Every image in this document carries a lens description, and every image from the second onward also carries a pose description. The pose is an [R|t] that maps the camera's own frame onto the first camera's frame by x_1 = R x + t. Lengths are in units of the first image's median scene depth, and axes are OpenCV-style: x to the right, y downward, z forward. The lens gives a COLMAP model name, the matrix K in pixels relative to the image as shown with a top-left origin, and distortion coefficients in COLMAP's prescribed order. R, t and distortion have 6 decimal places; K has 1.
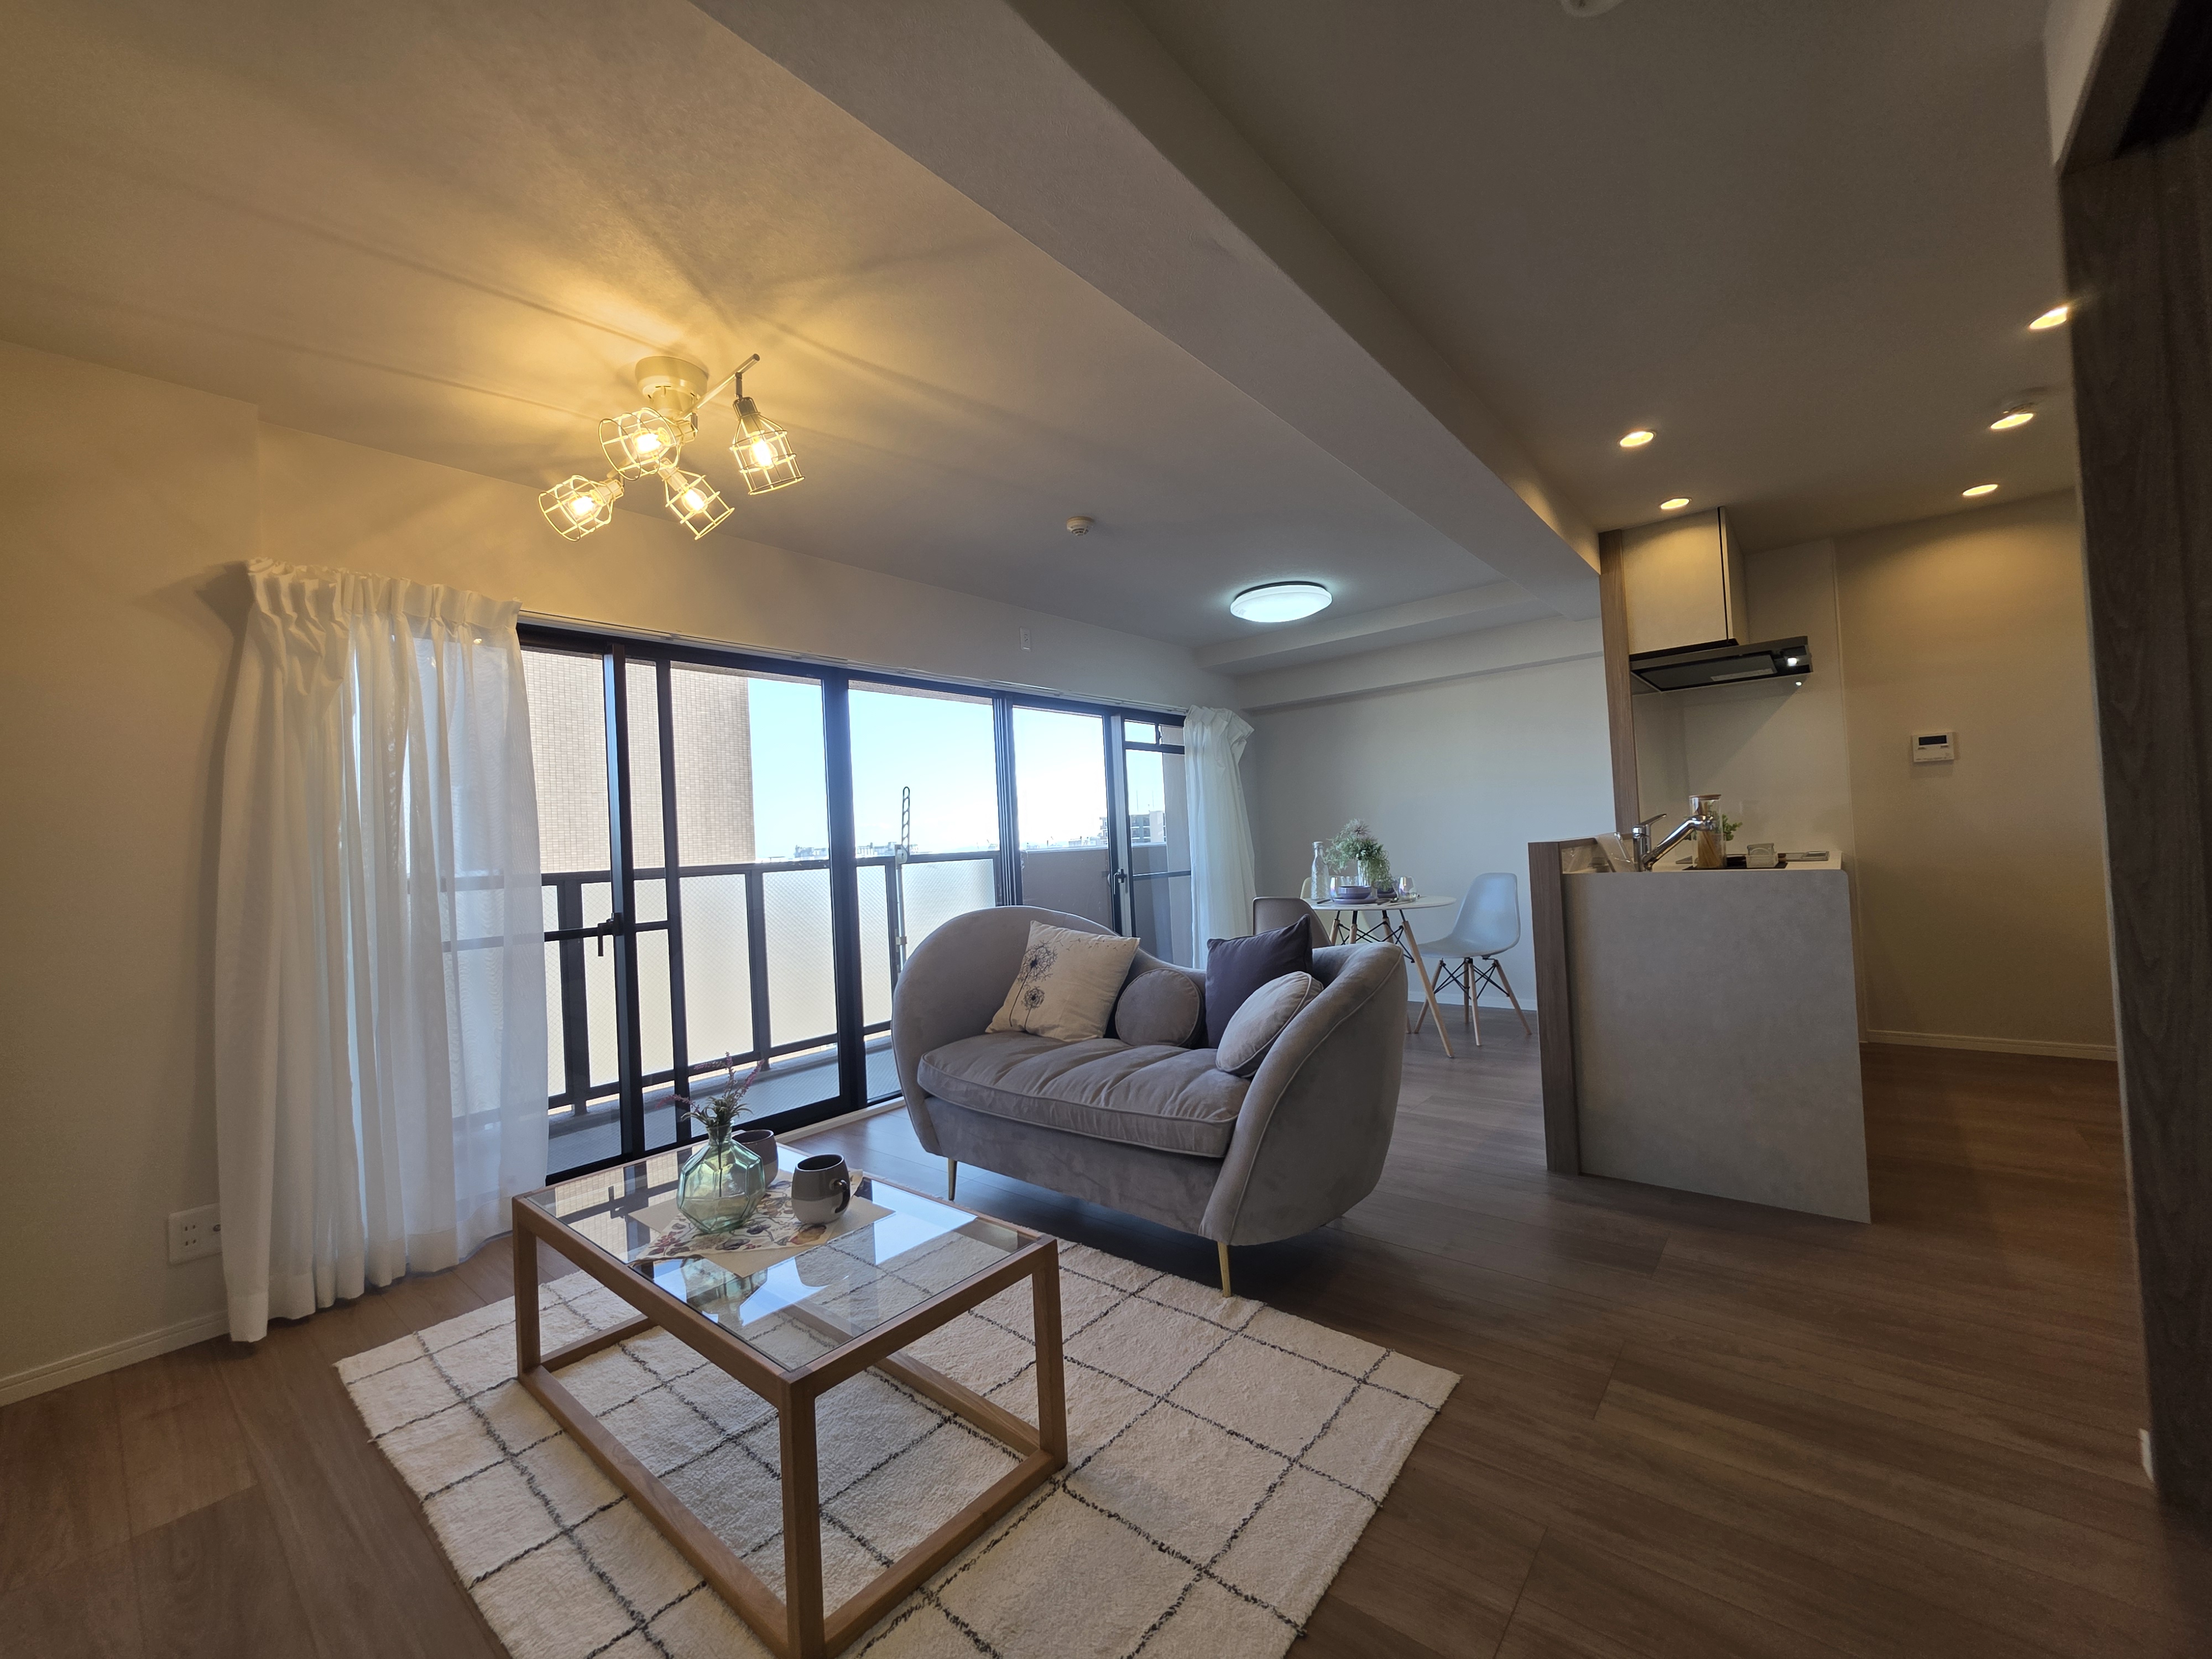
lens RADIAL K [[880.5, 0, 1101.3], [0, 880.5, 830.8], [0, 0, 1]] dist [0.000722, -0.000310]
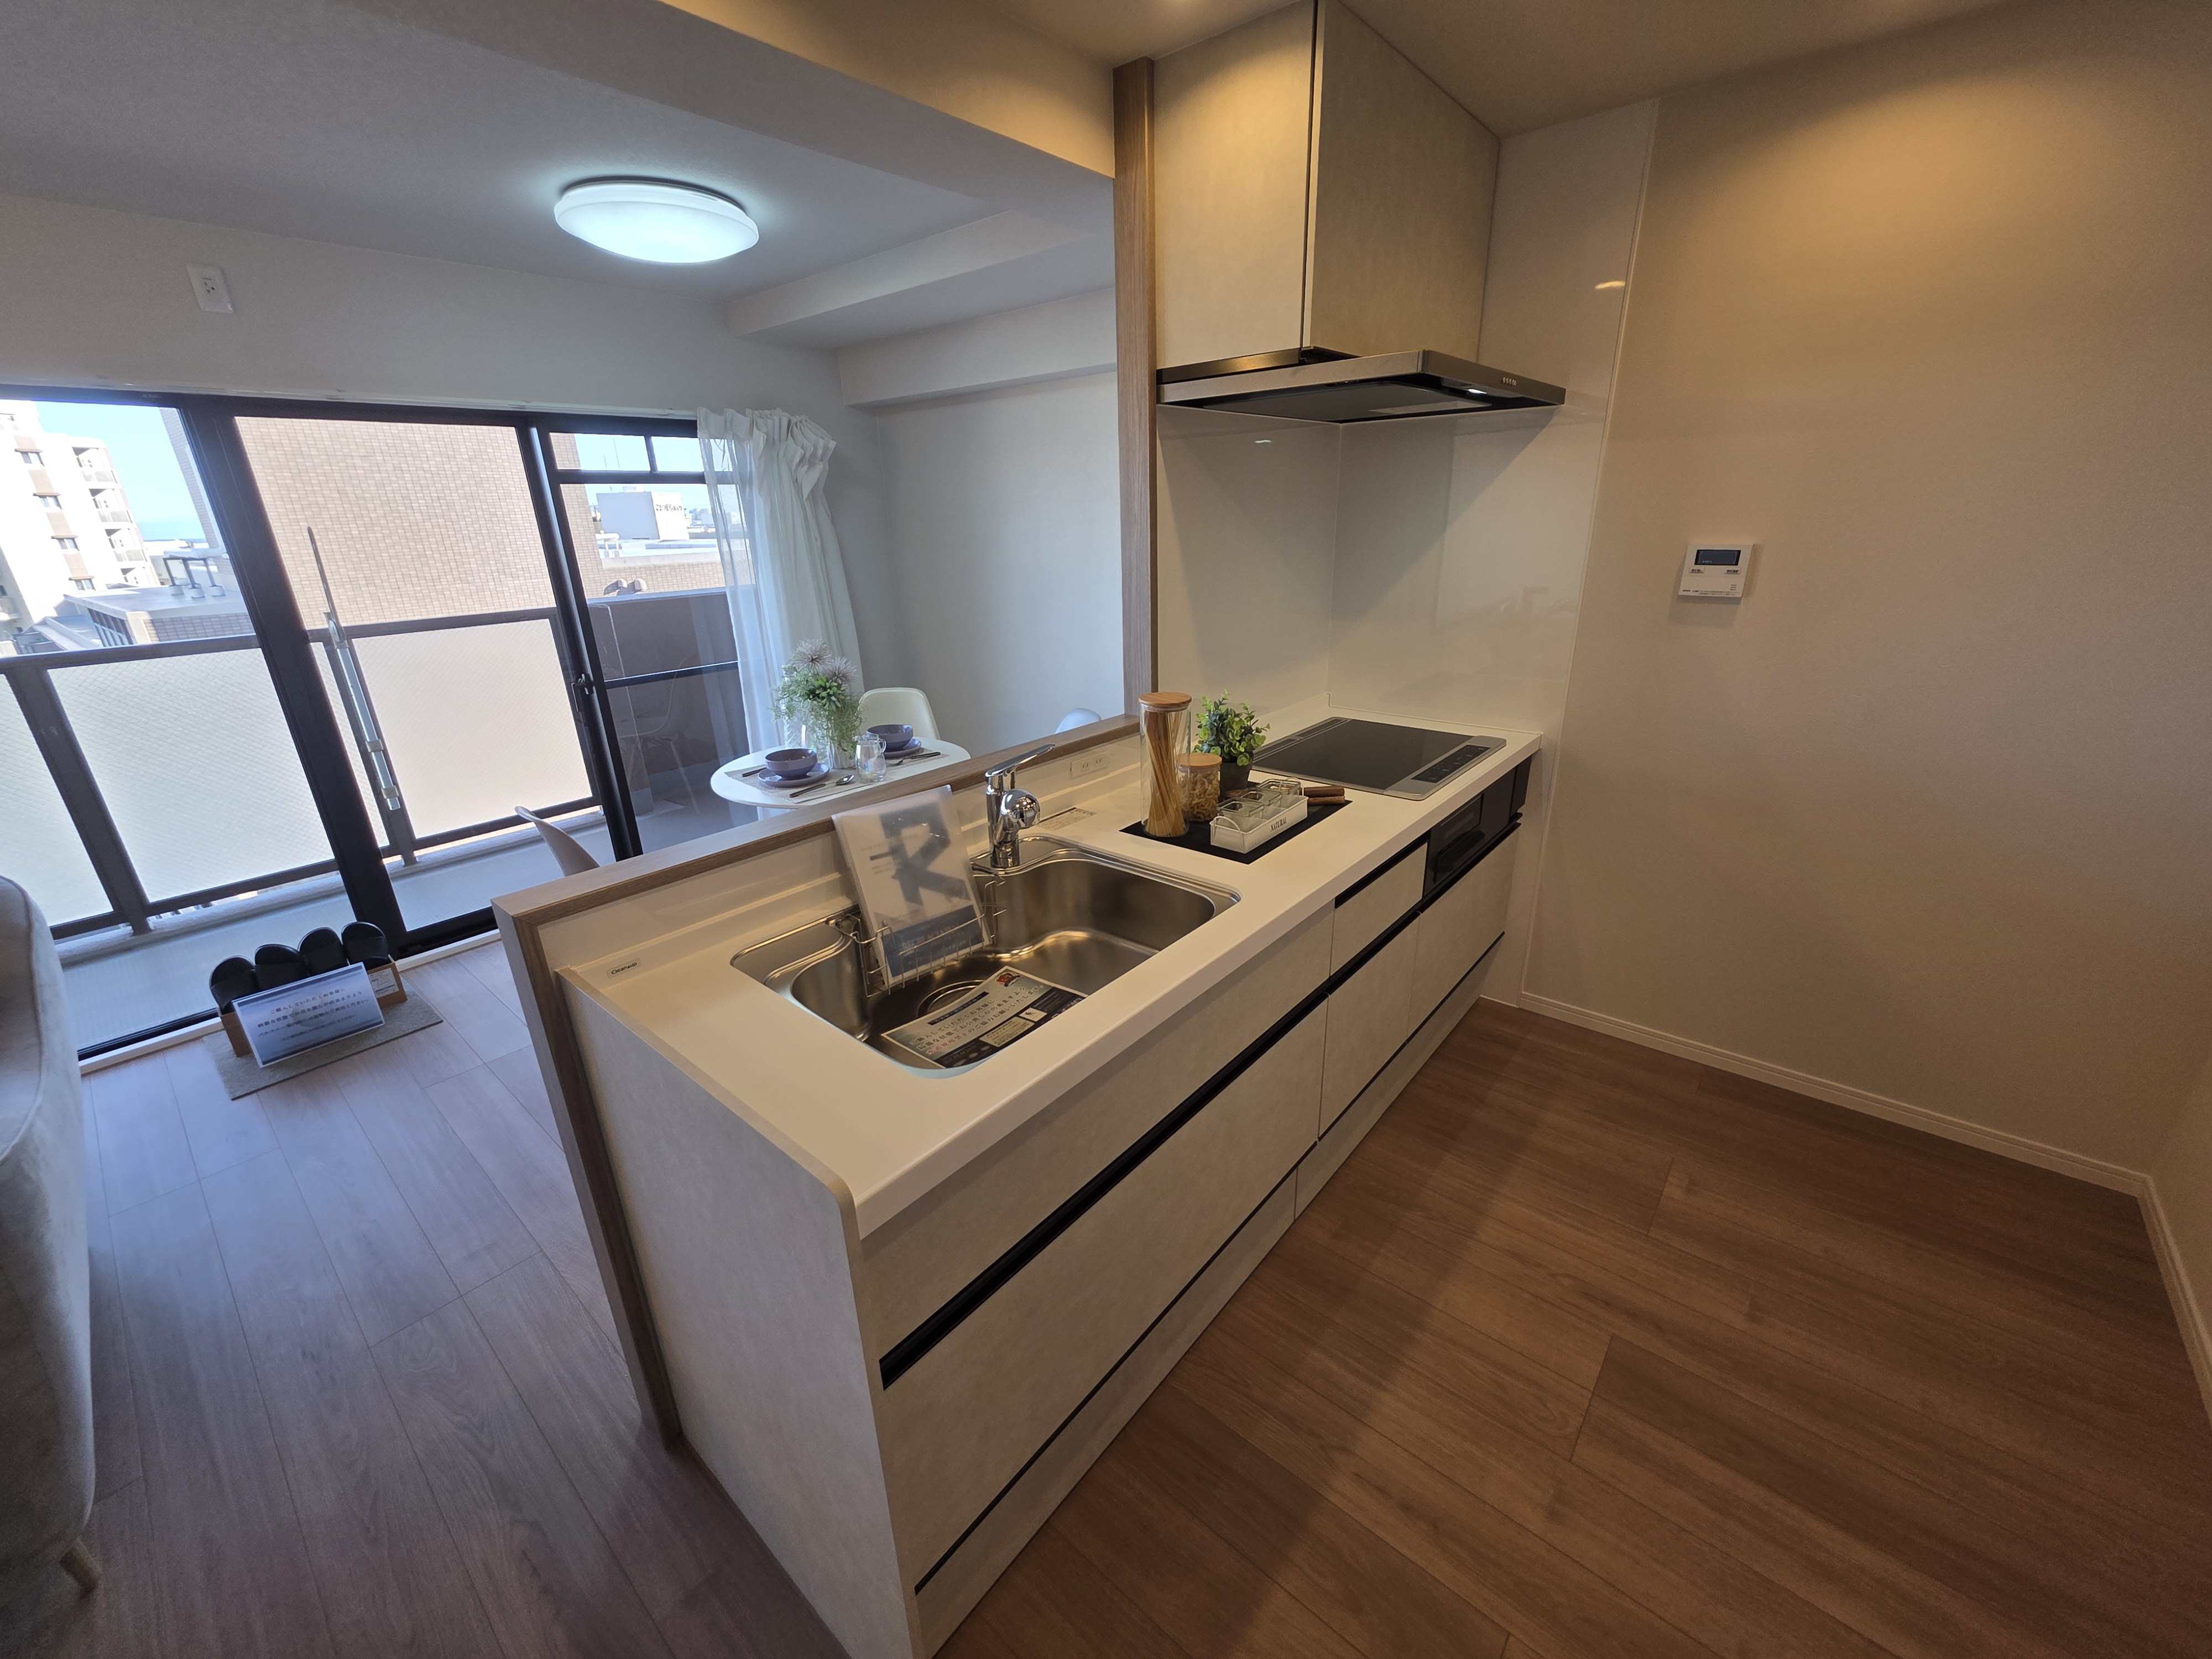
lens RADIAL K [[880.5, 0, 1101.3], [0, 880.5, 830.8], [0, 0, 1]] dist [0.000722, -0.000310]
pose [[0.999709, 0.023269, 0.006346, 0.549512], [-0.023985, 0.931512, 0.362920, -0.131089], [0.002533, -0.362966, 0.931799, 0.417954]]
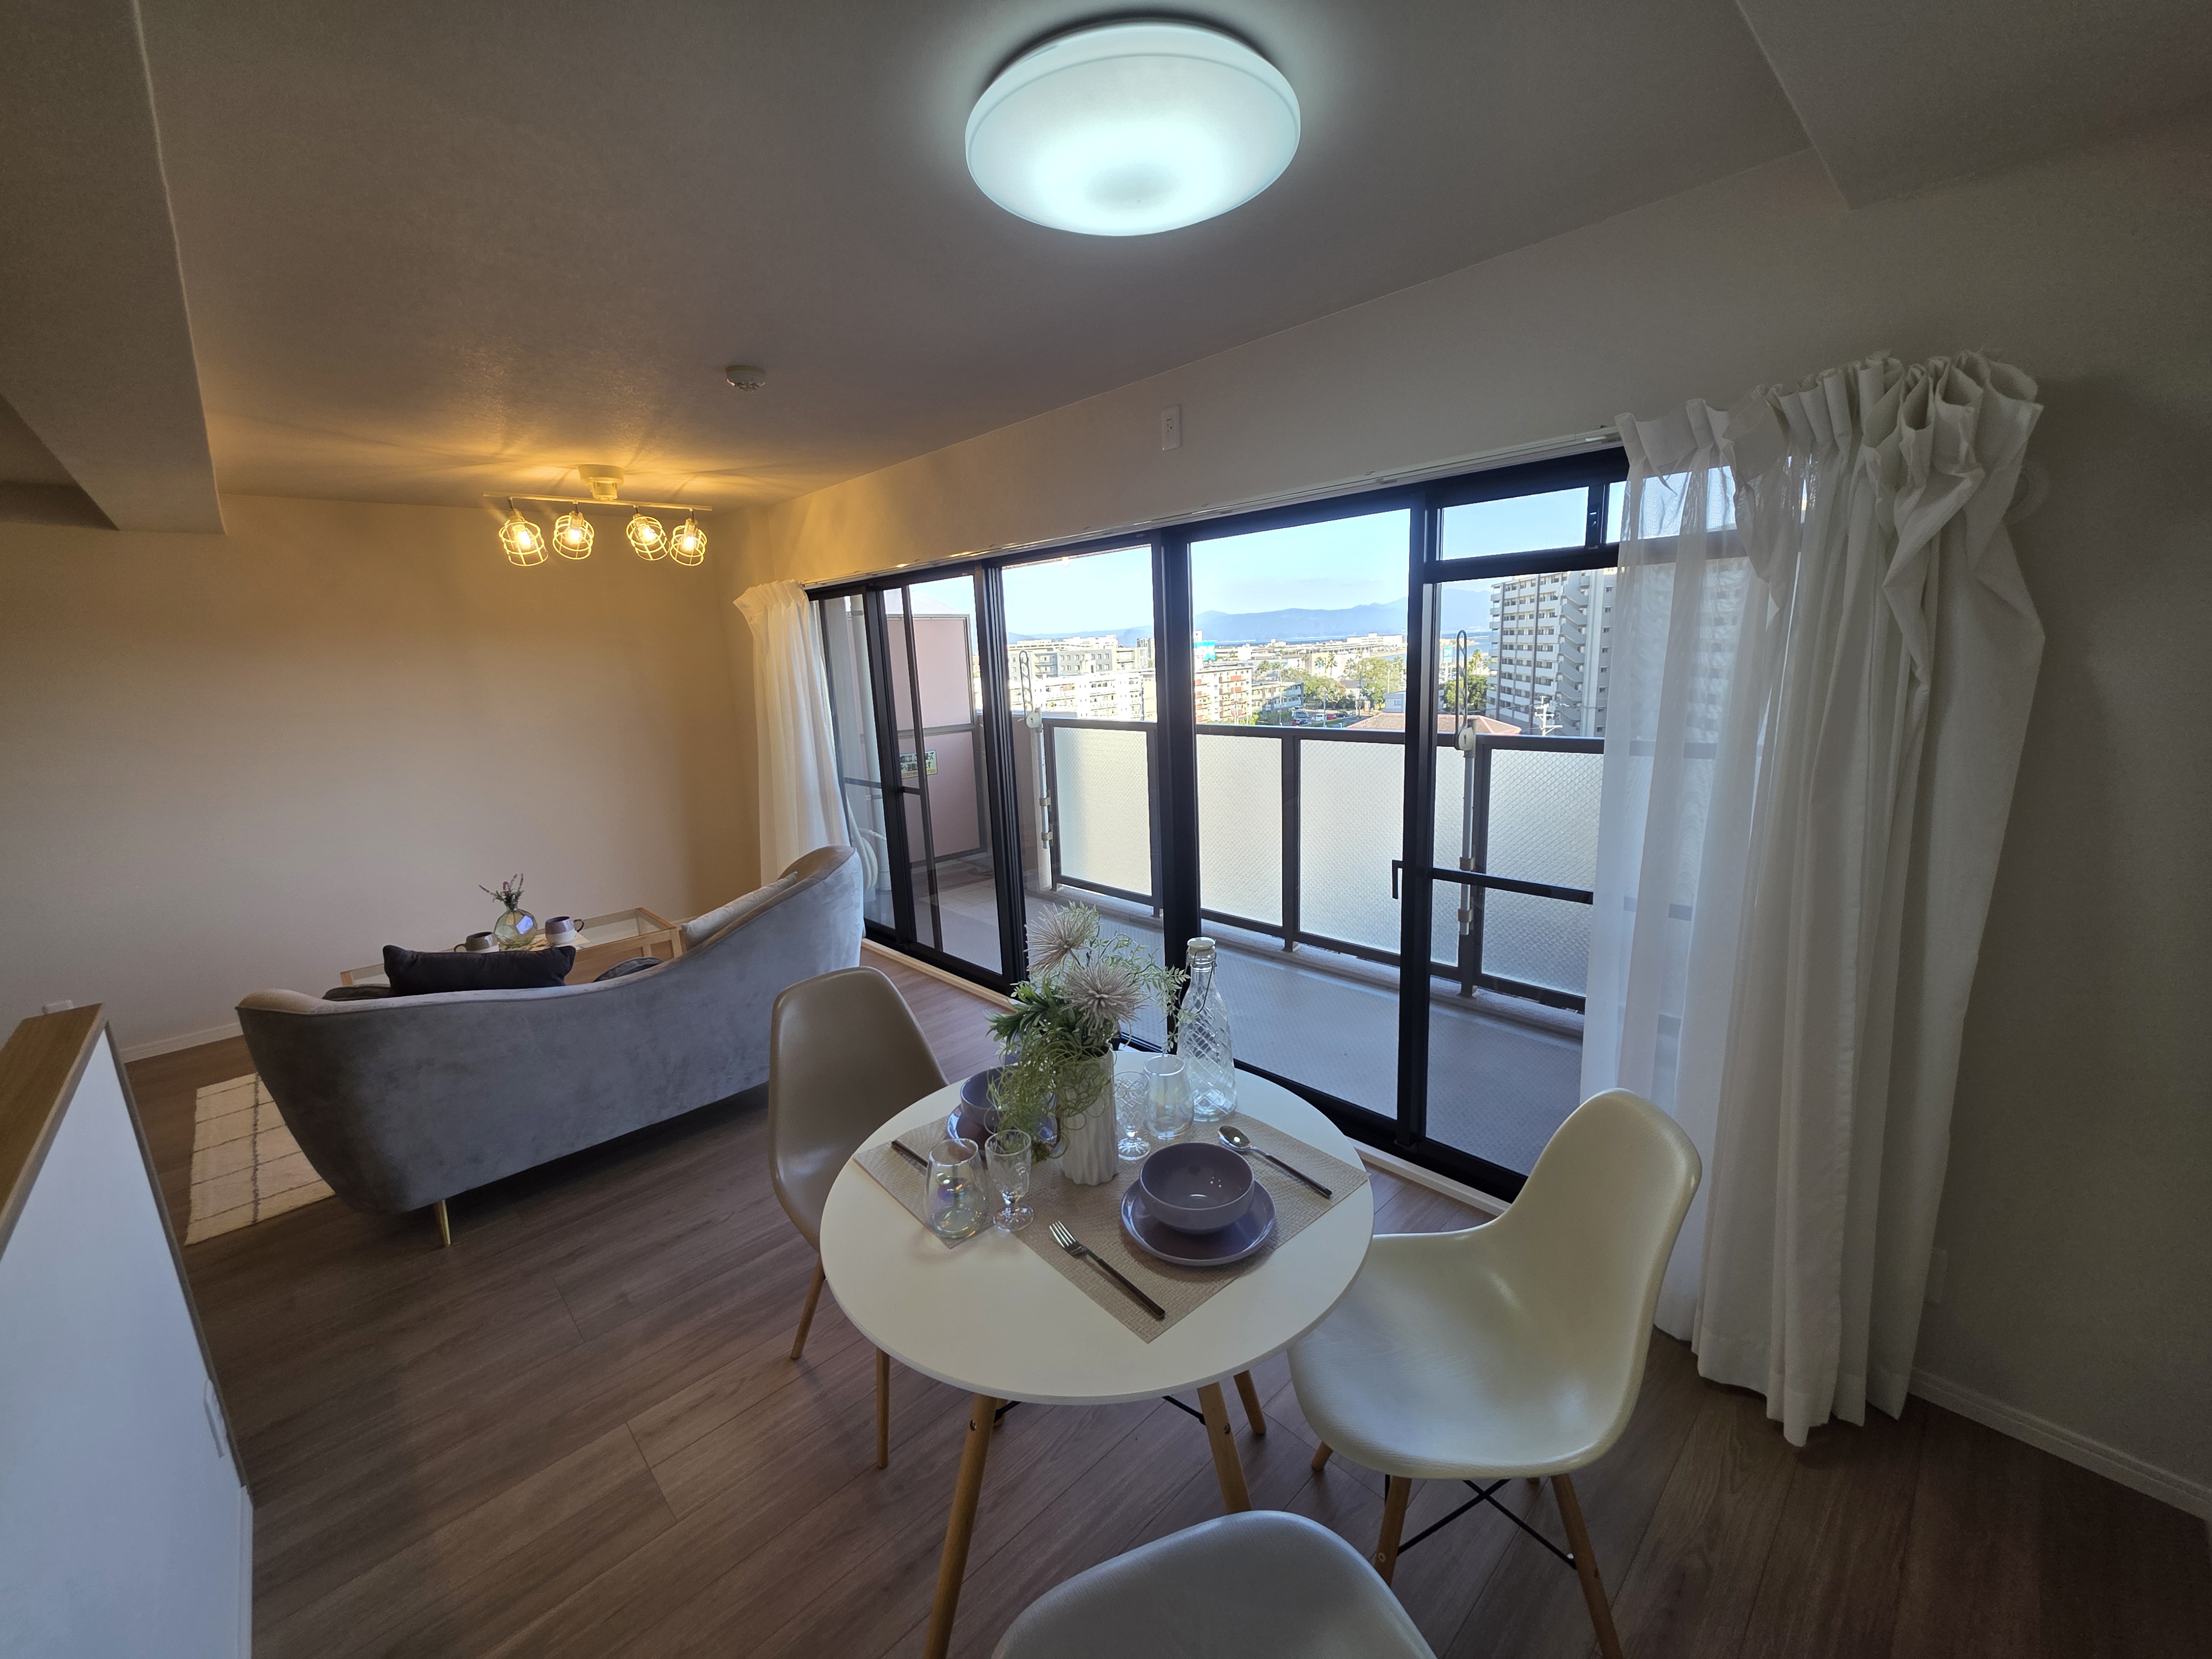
lens RADIAL K [[880.5, 0, 1101.3], [0, 880.5, 830.8], [0, 0, 1]] dist [0.000722, -0.000310]
pose [[-0.105703, 0.260347, -0.959712, 0.630518], [0.070195, 0.964664, 0.253959, -0.126953], [0.991917, -0.040523, -0.120243, 1.162185]]
